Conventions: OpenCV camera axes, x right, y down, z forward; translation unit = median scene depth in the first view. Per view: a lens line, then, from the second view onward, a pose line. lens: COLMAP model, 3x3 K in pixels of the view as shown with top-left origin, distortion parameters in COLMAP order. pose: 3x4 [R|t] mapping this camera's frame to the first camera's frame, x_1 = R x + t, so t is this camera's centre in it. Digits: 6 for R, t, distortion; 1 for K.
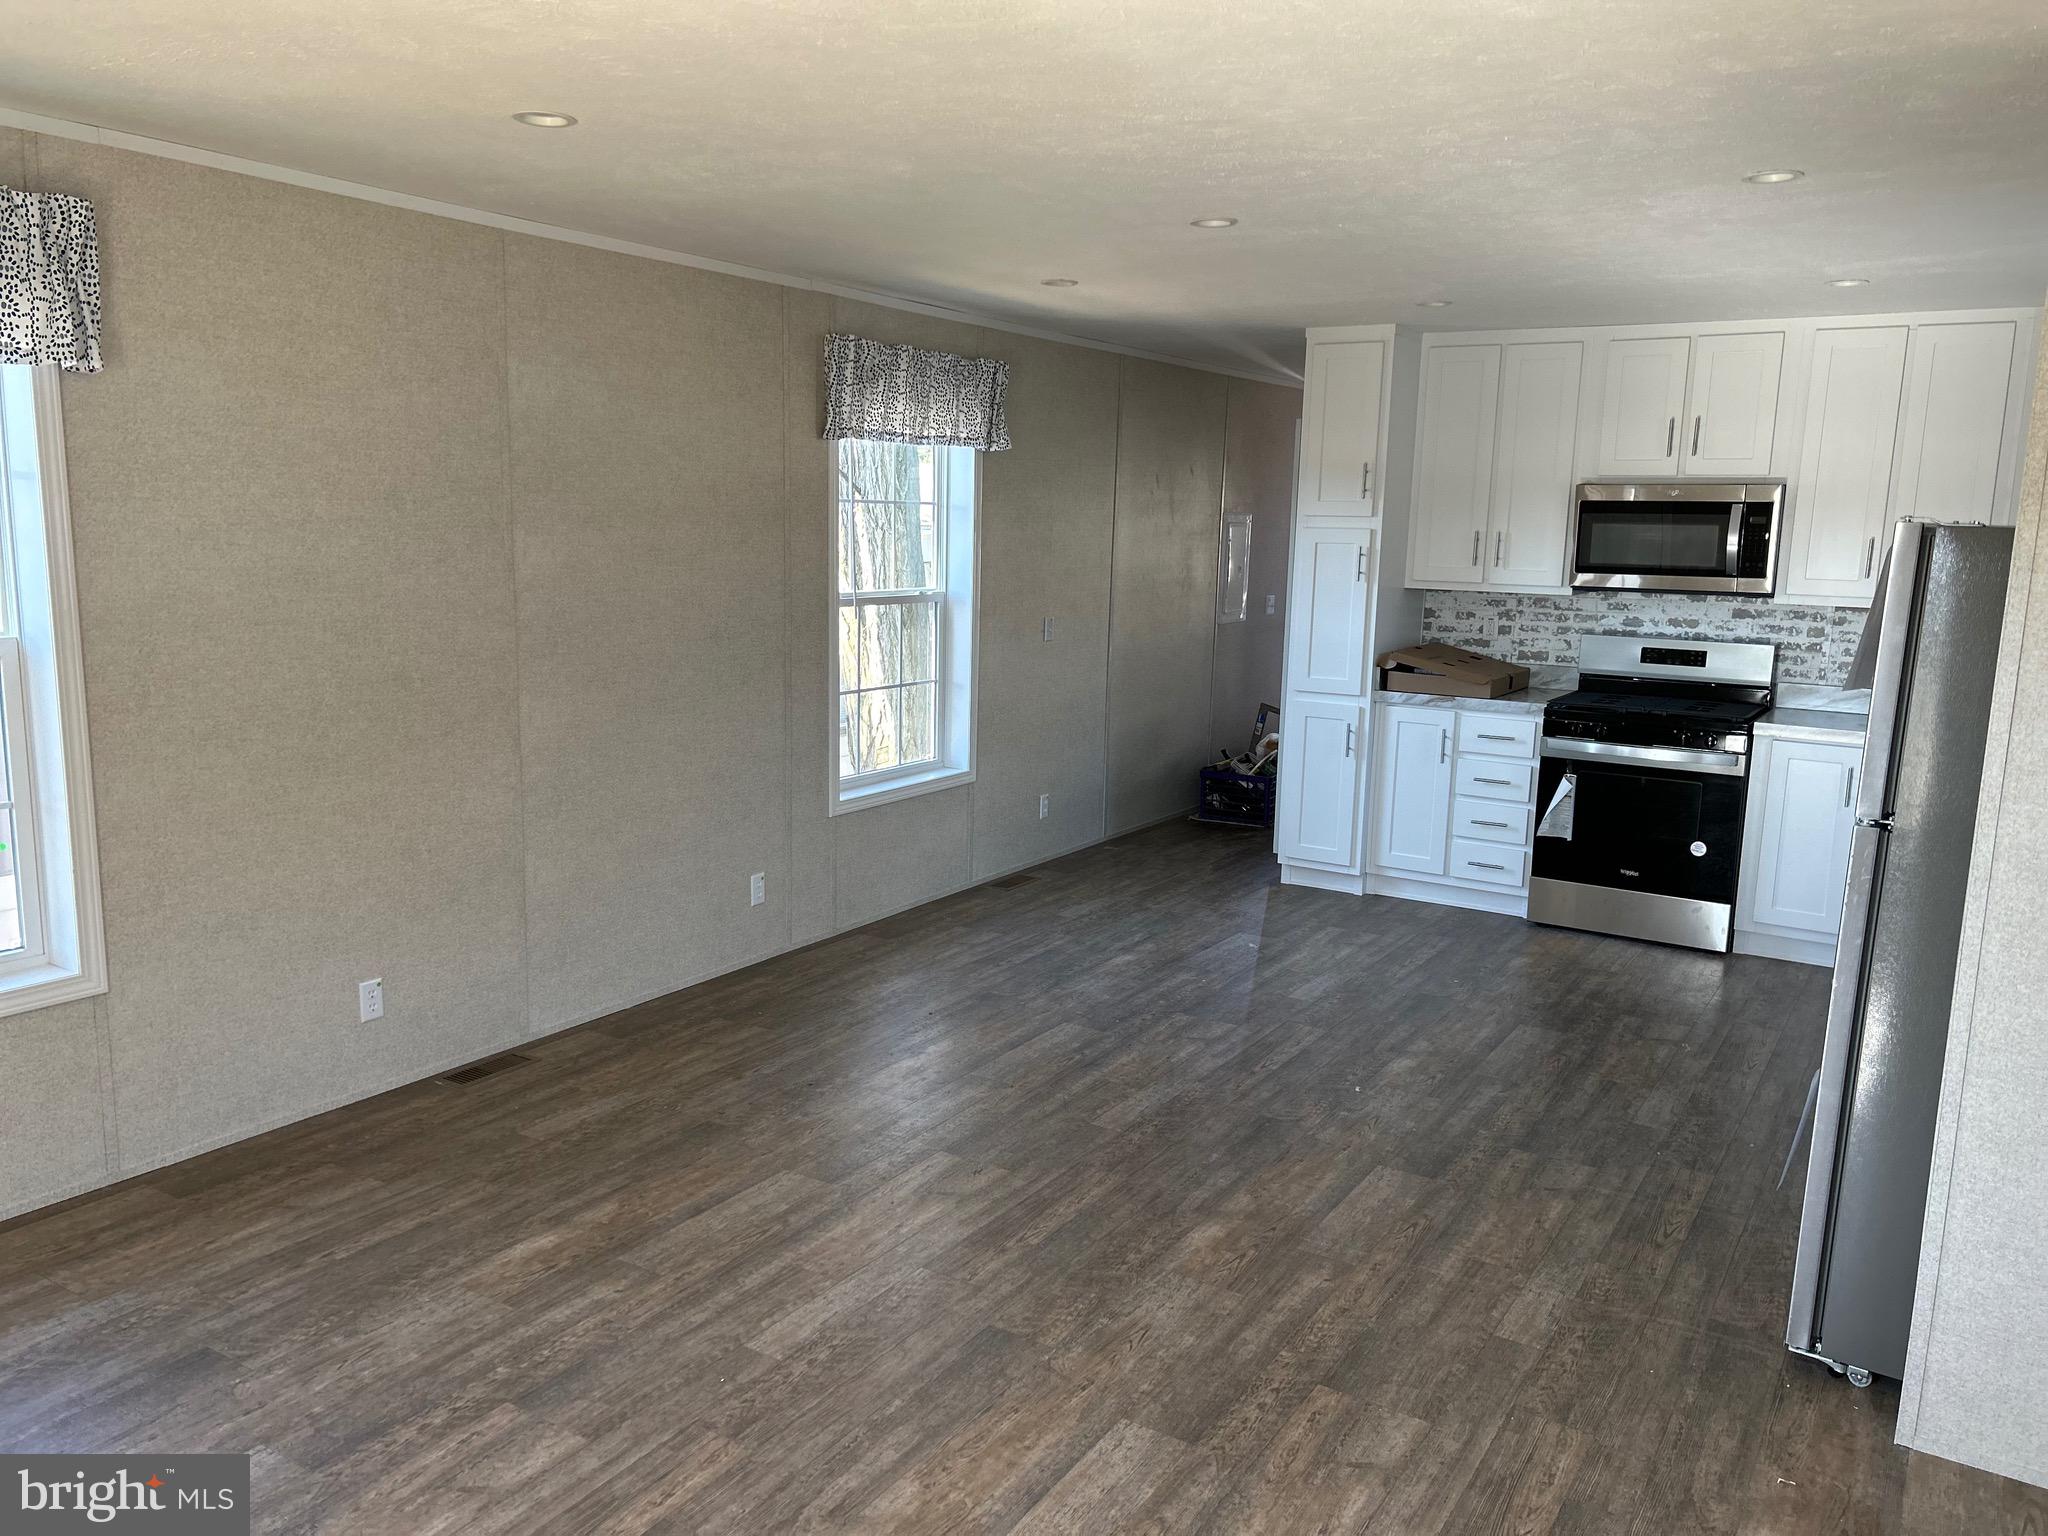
lens RADIAL K [[1531.9, 0, 1014.3], [0, 1531.9, 762.7], [0, 0, 1]] dist [0.059233, -0.062341]
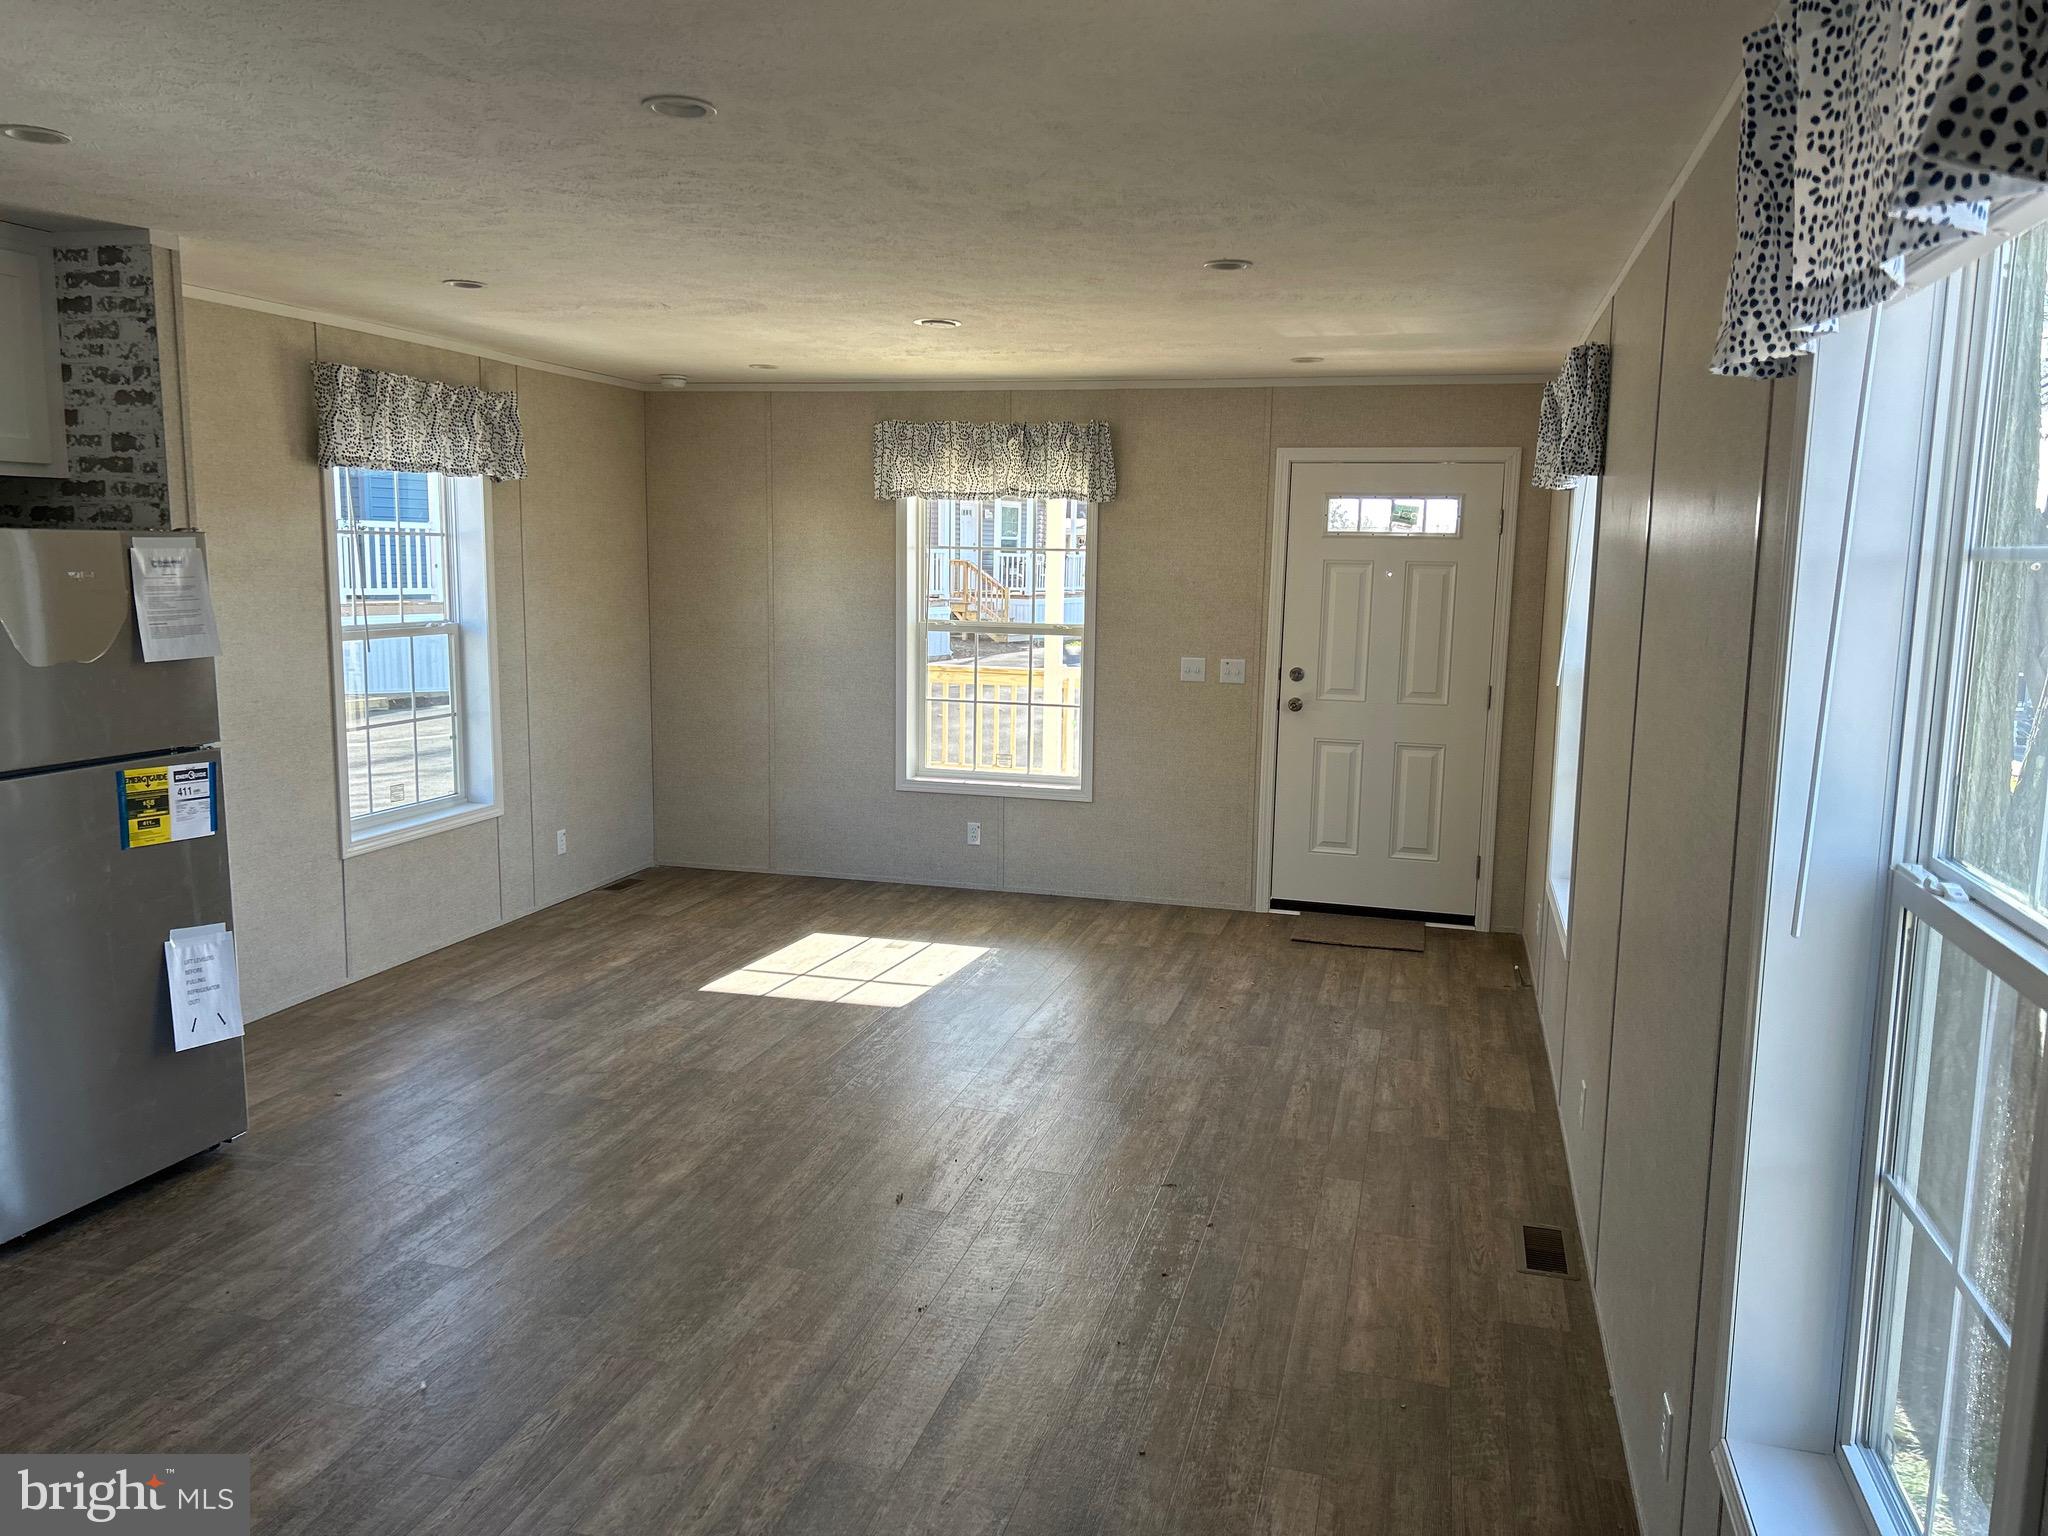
lens RADIAL K [[1531.9, 0, 1065.2], [0, 1531.9, 774.8], [0, 0, 1]] dist [0.059233, -0.062341]
pose [[-0.945303, 0.005721, -0.326142, 0.133091], [-0.093347, 0.953286, 0.287283, -0.200173], [0.312550, 0.302014, -0.900611, 1.221010]]
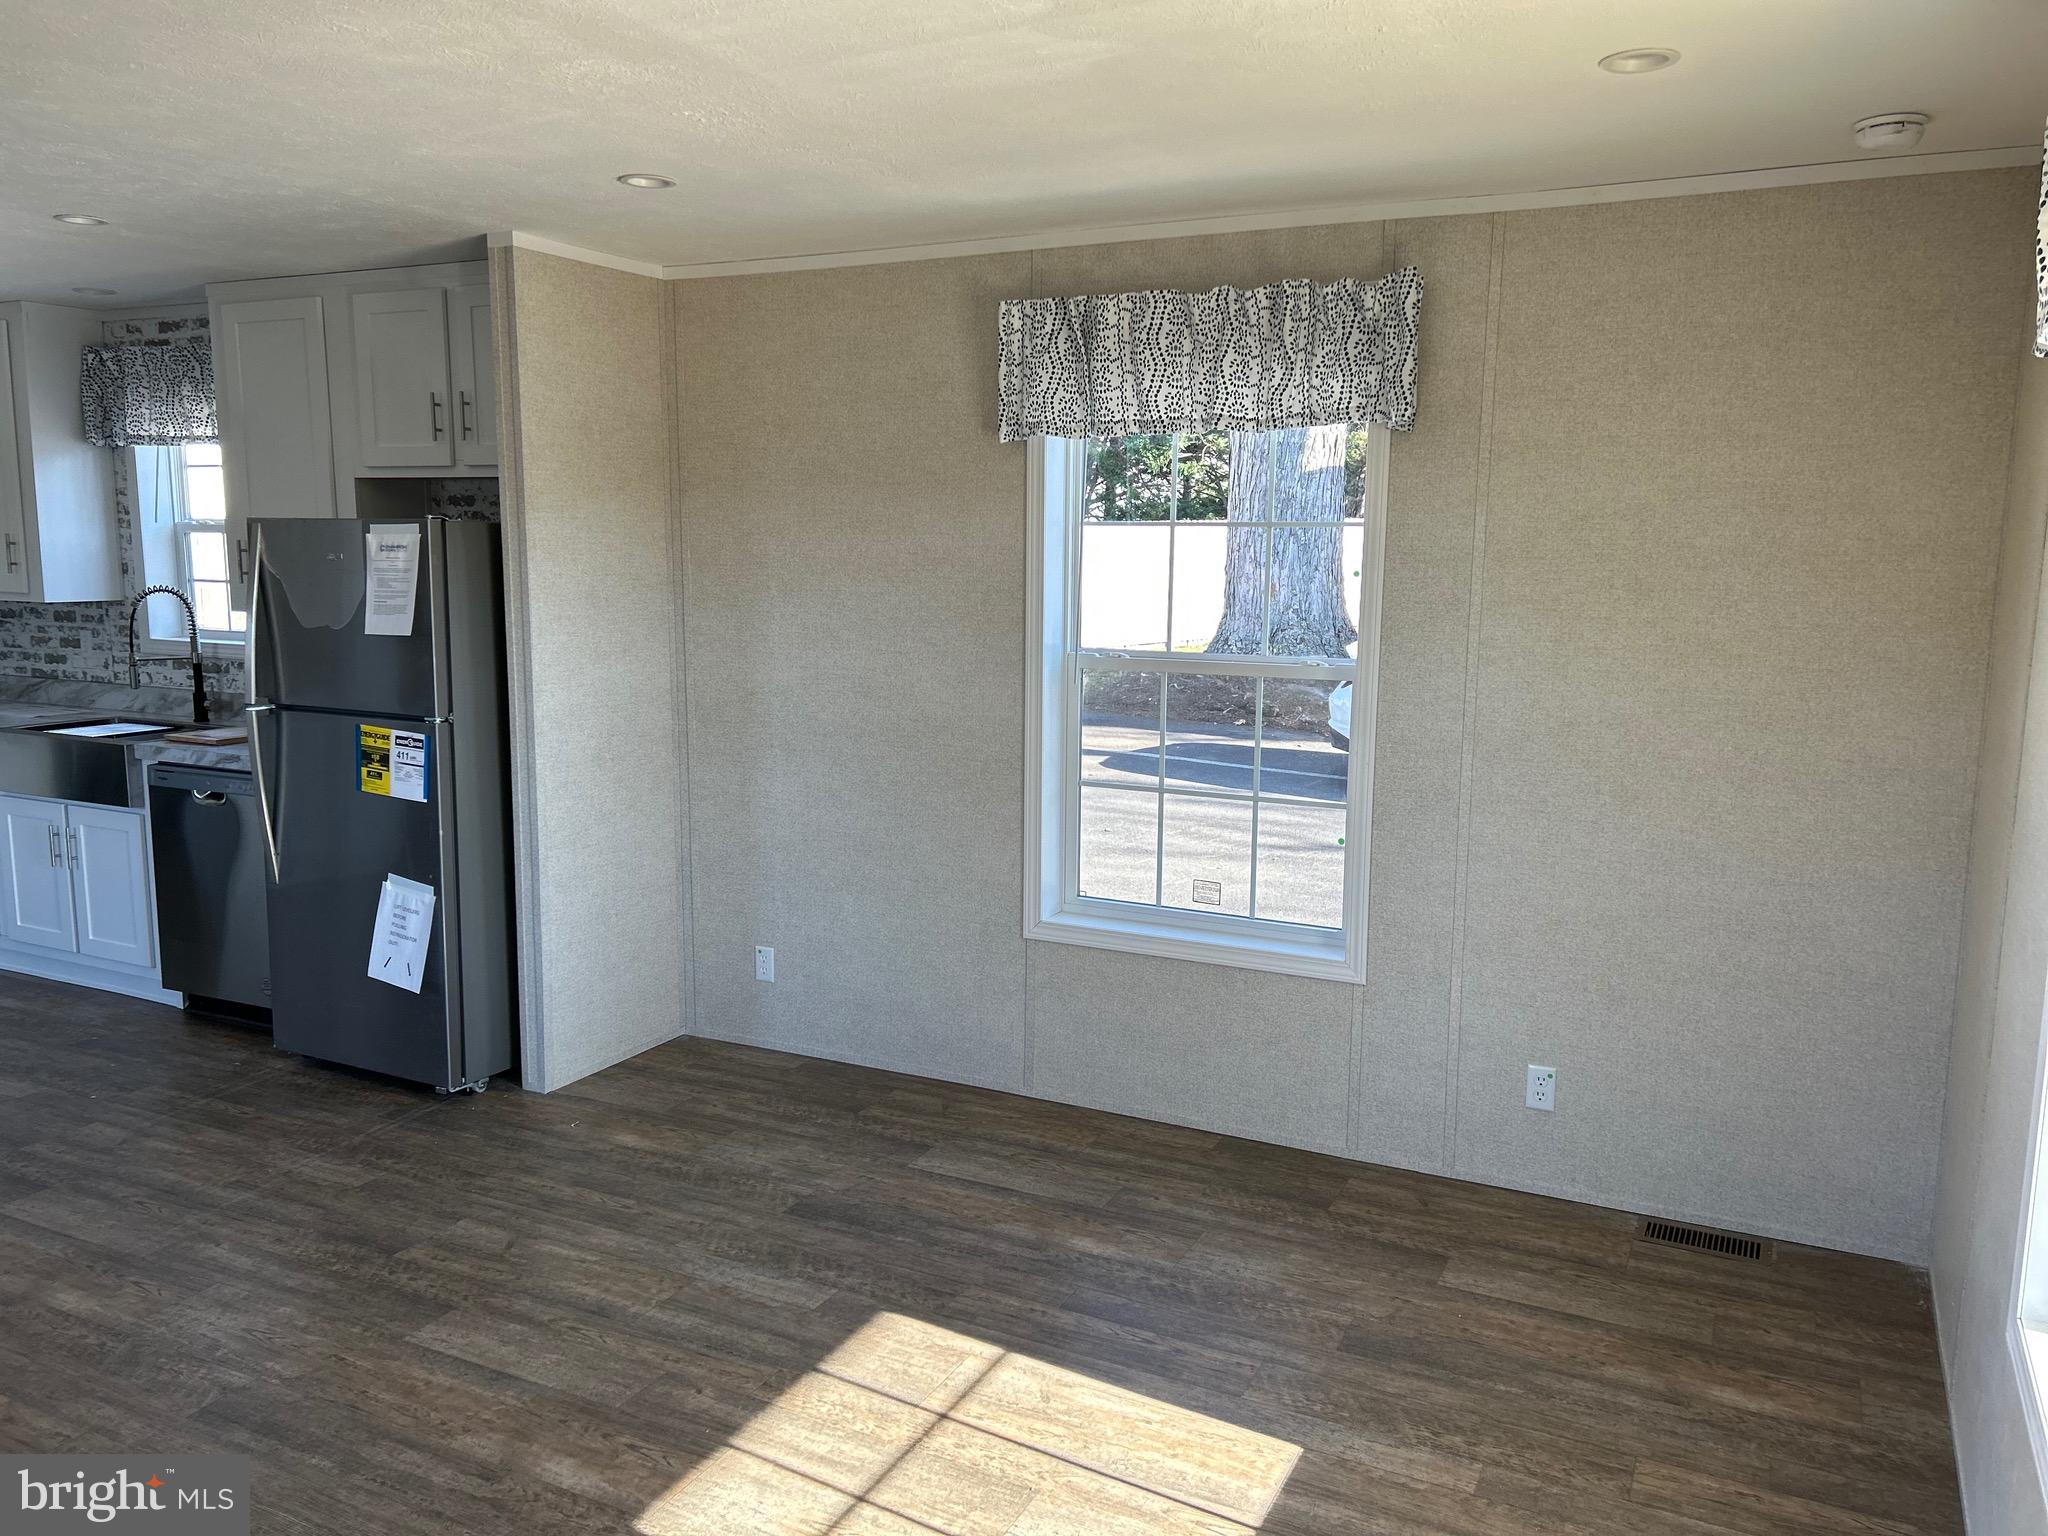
lens RADIAL K [[1531.9, 0, 1041.1], [0, 1531.9, 772.8], [0, 0, 1]] dist [0.059233, -0.062341]
pose [[-0.114357, -0.174435, 0.978006, -0.474680], [0.149506, 0.970230, 0.190529, -0.053216], [-0.982125, 0.168006, -0.084874, 0.275274]]
